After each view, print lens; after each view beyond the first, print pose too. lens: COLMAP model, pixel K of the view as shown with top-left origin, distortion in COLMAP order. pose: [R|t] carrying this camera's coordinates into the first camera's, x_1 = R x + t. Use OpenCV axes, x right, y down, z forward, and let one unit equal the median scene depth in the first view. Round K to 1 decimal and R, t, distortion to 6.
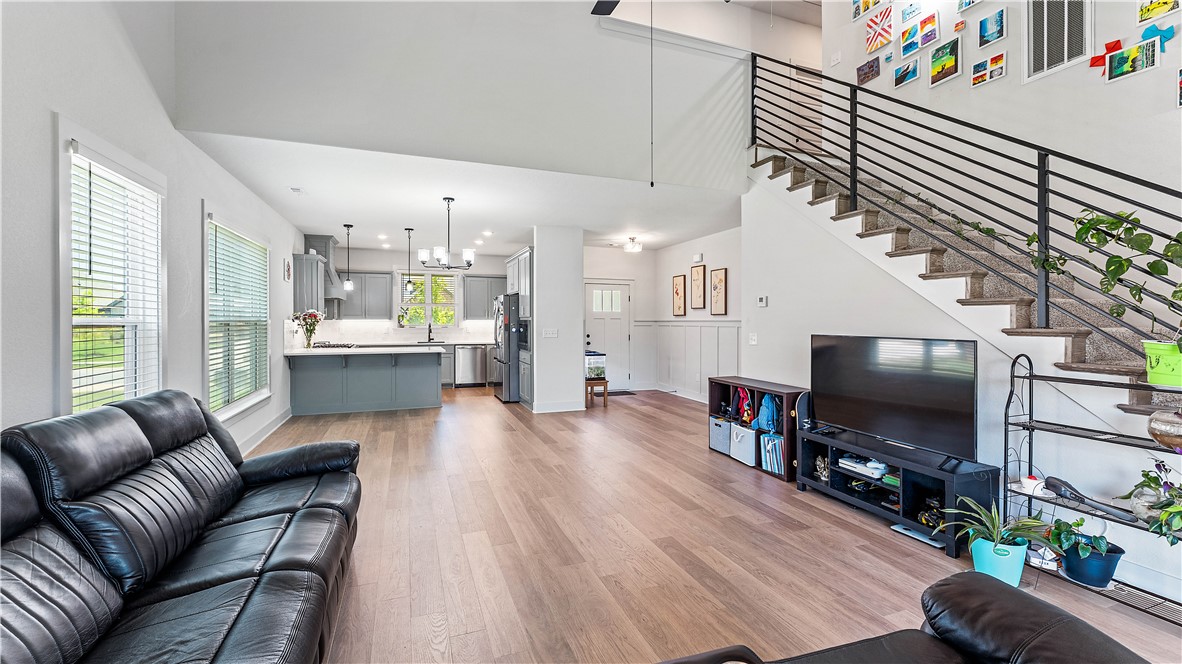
lens RADIAL K [[476.1, 0, 584.7], [0, 476.1, 321.5], [0, 0, 1]] dist [0.000035, -0.000013]
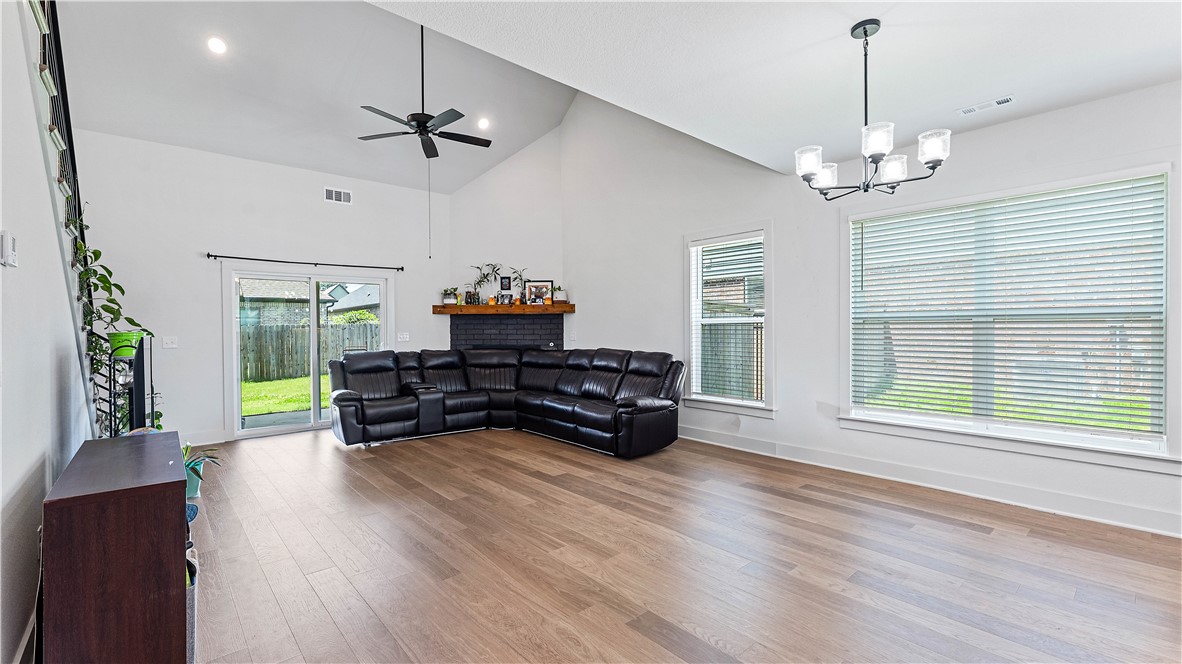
lens RADIAL K [[492.1, 0, 584.5], [0, 492.1, 335.2], [0, 0, 1]] dist [-0.000046, 0.000044]
pose [[-0.934562, 0.010155, -0.355655, 0.084828], [0.004194, 0.999838, 0.017528, 0.008586], [0.355775, 0.014889, -0.934453, 0.991826]]
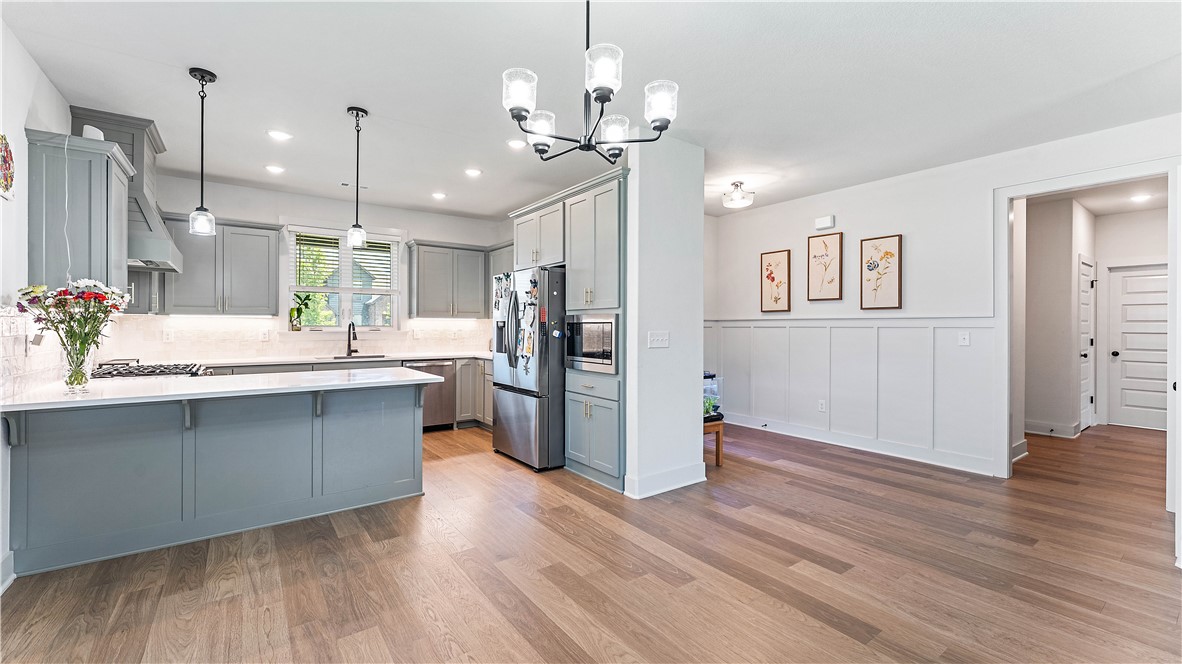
lens RADIAL K [[476.0, 0, 580.2], [0, 476.0, 324.2], [0, 0, 1]] dist [0.000719, 0.000032]
pose [[0.965472, 0.002127, 0.260498, -0.280385], [-0.000530, 0.999981, -0.006200, 0.011089], [-0.260506, 0.005847, 0.965455, 0.507631]]
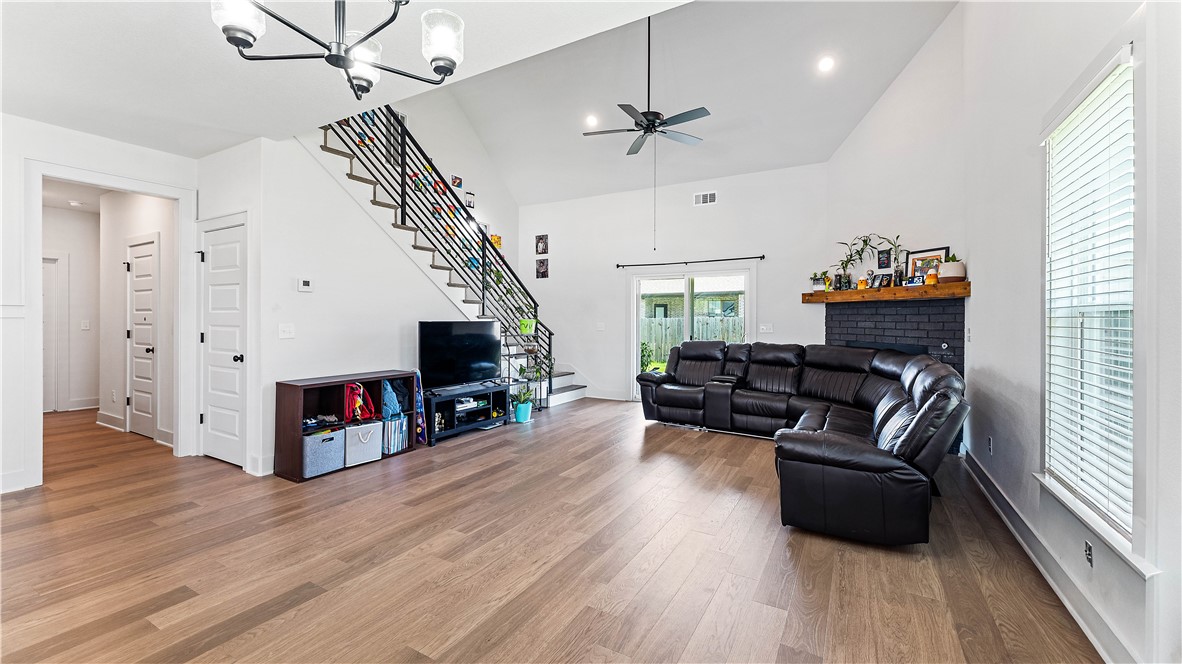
lens RADIAL K [[476.1, 0, 584.7], [0, 476.1, 321.5], [0, 0, 1]] dist [0.000035, -0.000013]
pose [[-0.635790, -0.008124, 0.771819, -0.400701], [-0.003853, 0.999966, 0.007352, 0.009641], [-0.771853, 0.001701, -0.635799, 0.788417]]
